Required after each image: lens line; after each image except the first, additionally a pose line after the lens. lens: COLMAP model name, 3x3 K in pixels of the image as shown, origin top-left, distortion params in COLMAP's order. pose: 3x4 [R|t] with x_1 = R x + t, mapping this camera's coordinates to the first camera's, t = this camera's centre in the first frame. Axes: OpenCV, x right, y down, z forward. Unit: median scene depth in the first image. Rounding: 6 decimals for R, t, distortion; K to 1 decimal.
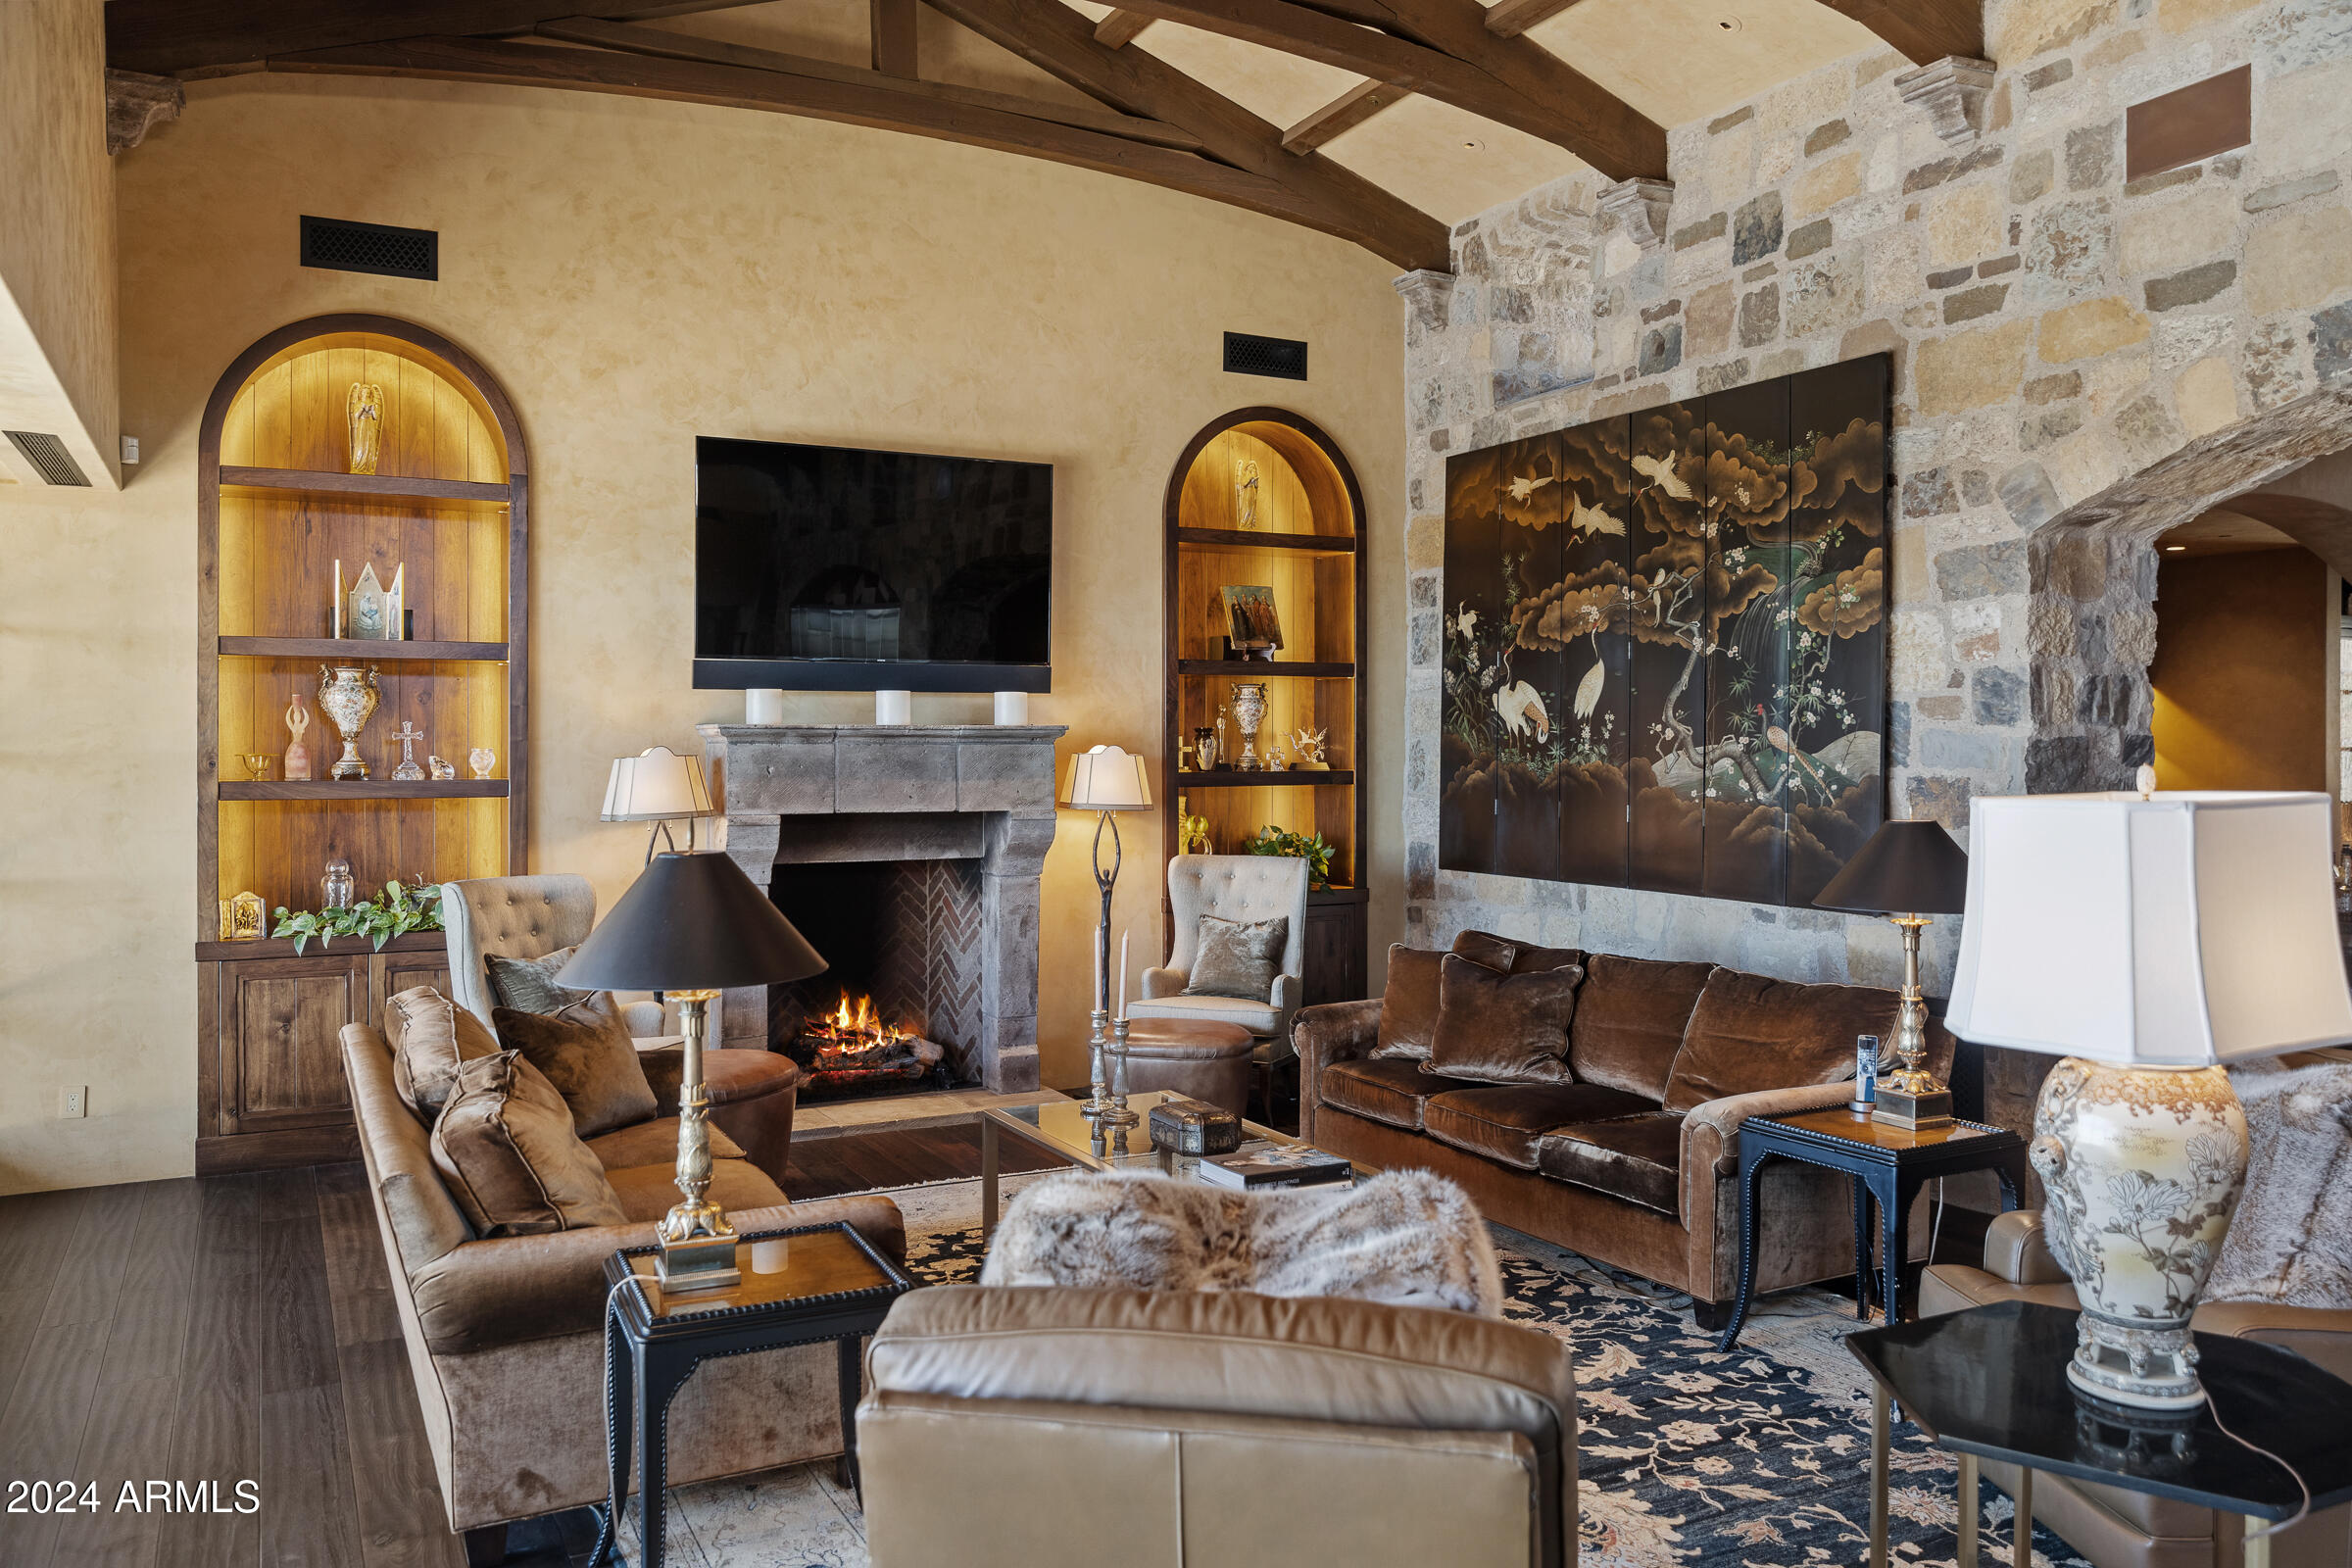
lens RADIAL K [[1773.8, 0, 1176.4], [0, 1773.8, 753.5], [0, 0, 1]] dist [0.002183, 0.000594]
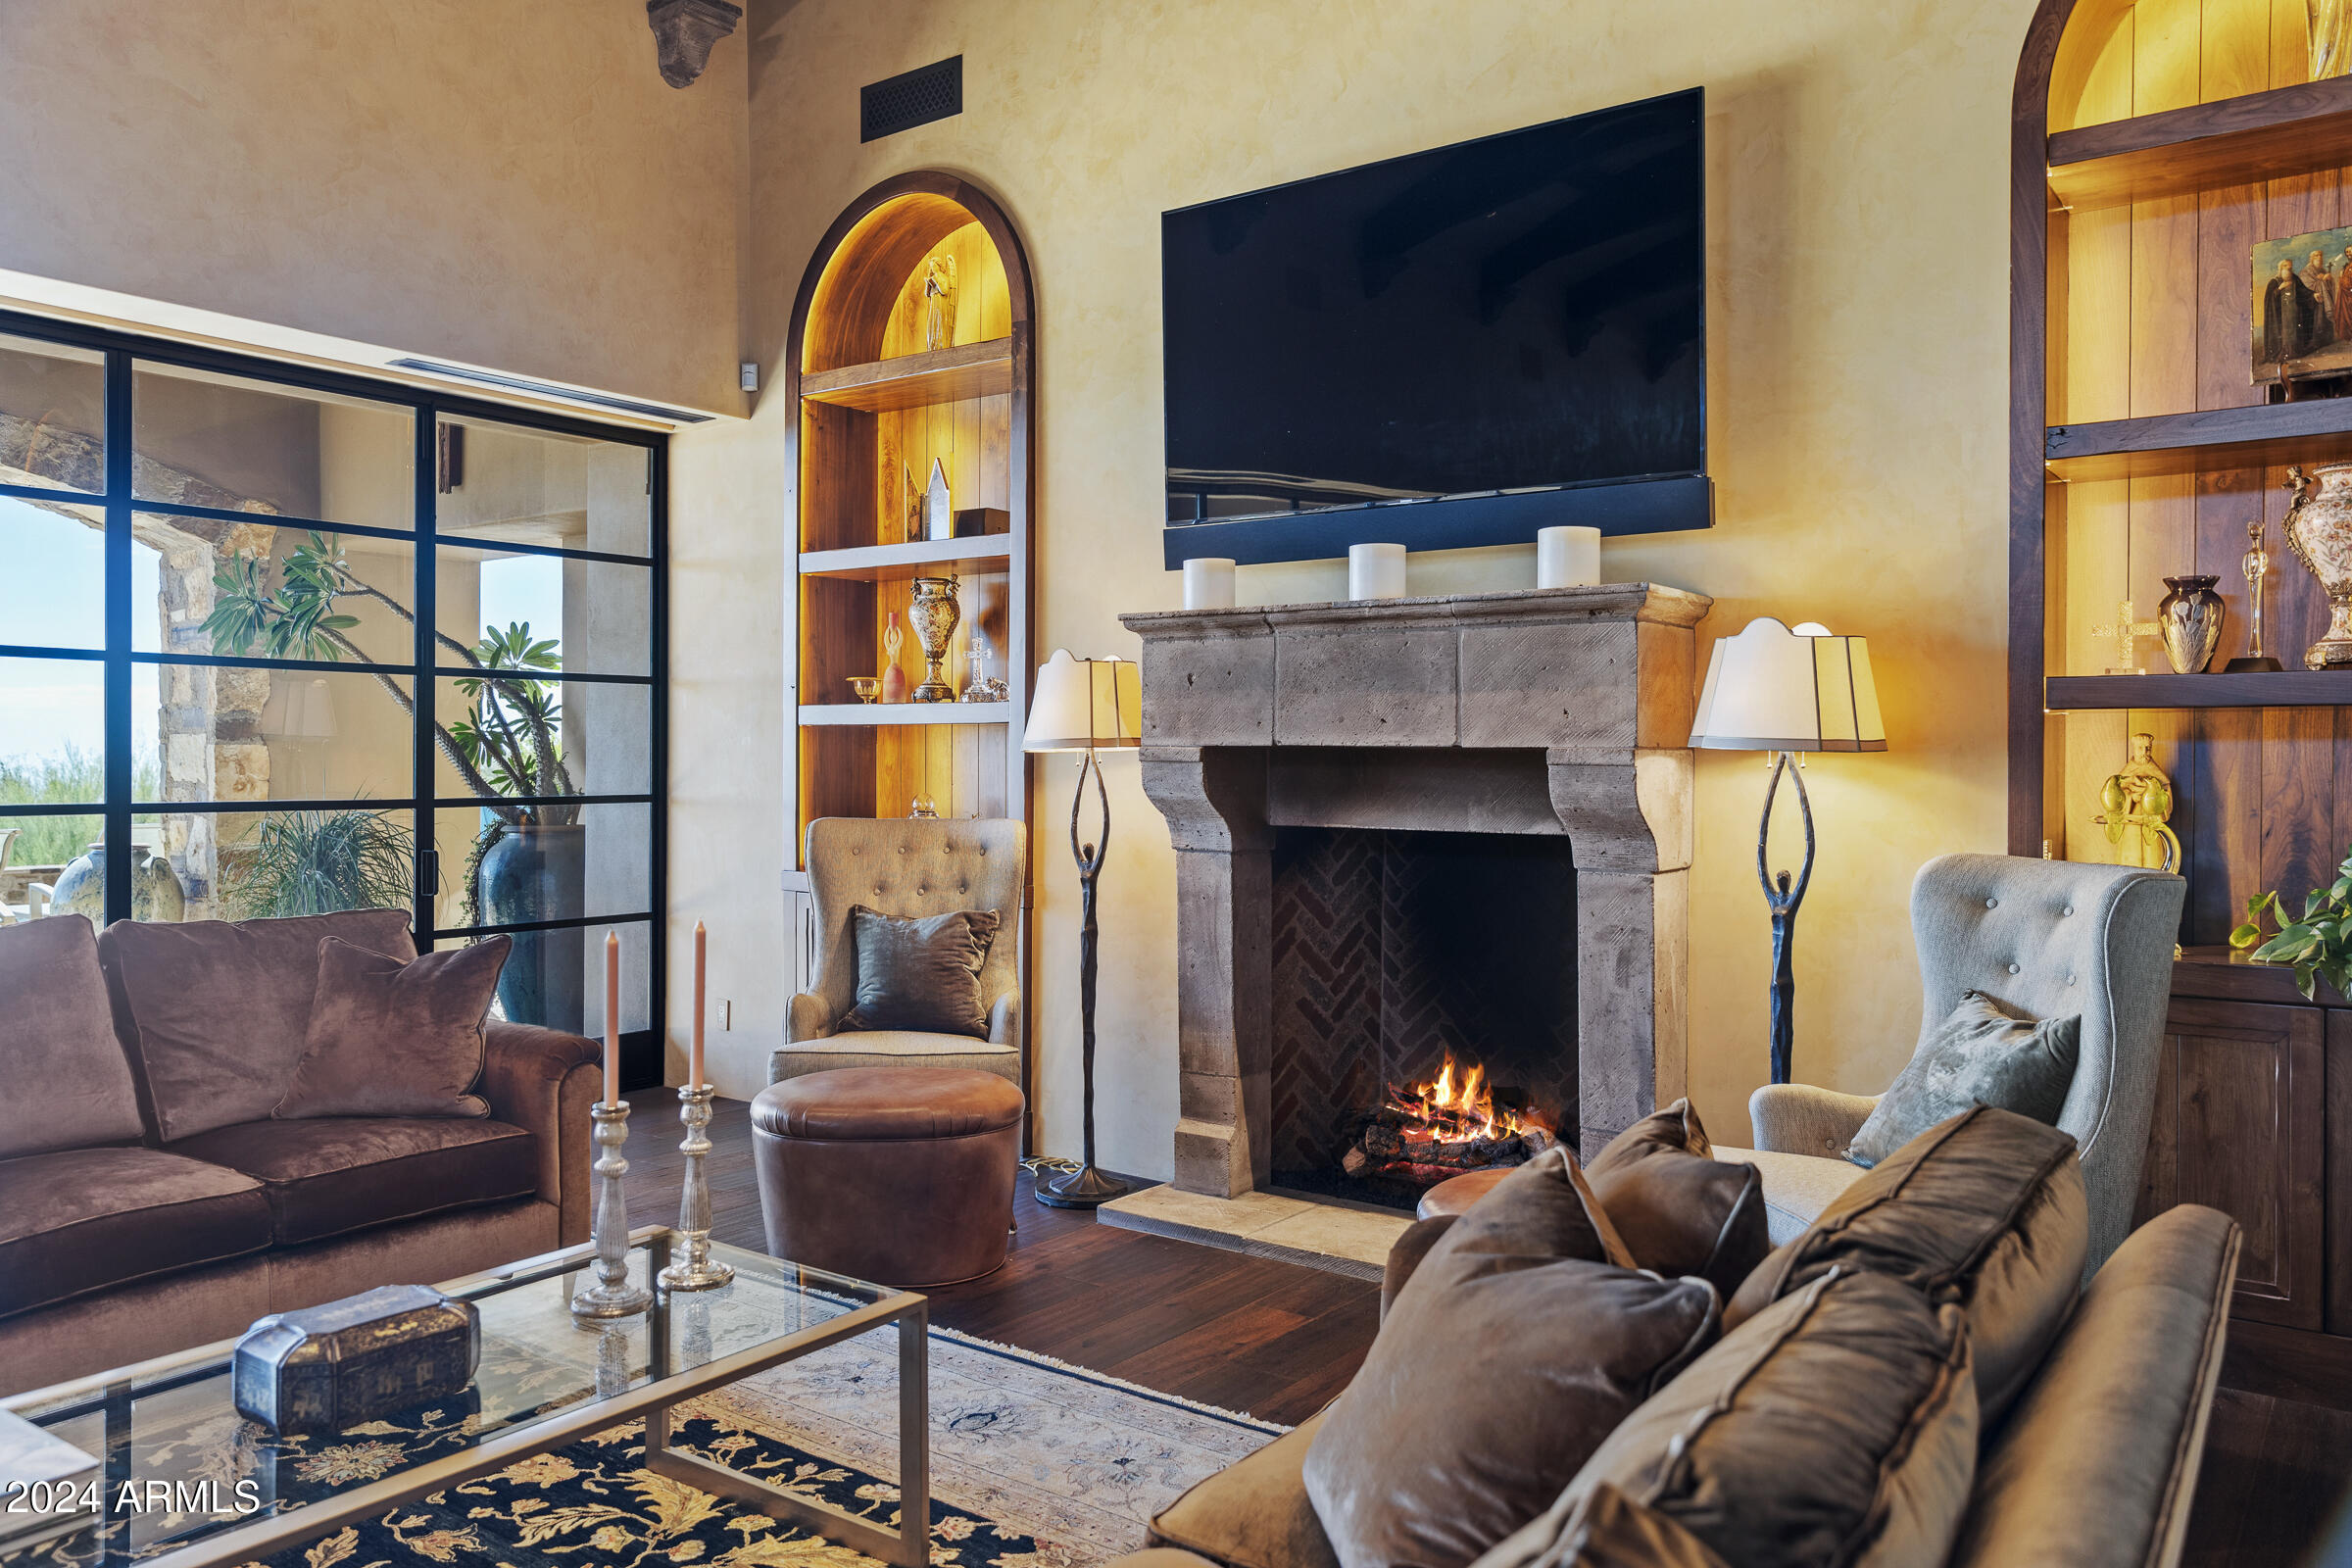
lens RADIAL K [[1773.8, 0, 1176.4], [0, 1773.8, 753.5], [0, 0, 1]] dist [0.002183, 0.000594]
pose [[0.420565, -0.004958, -0.907249, 0.355729], [-0.009481, 0.999906, -0.009859, 0.041370], [0.907213, 0.012748, 0.420478, 0.680382]]
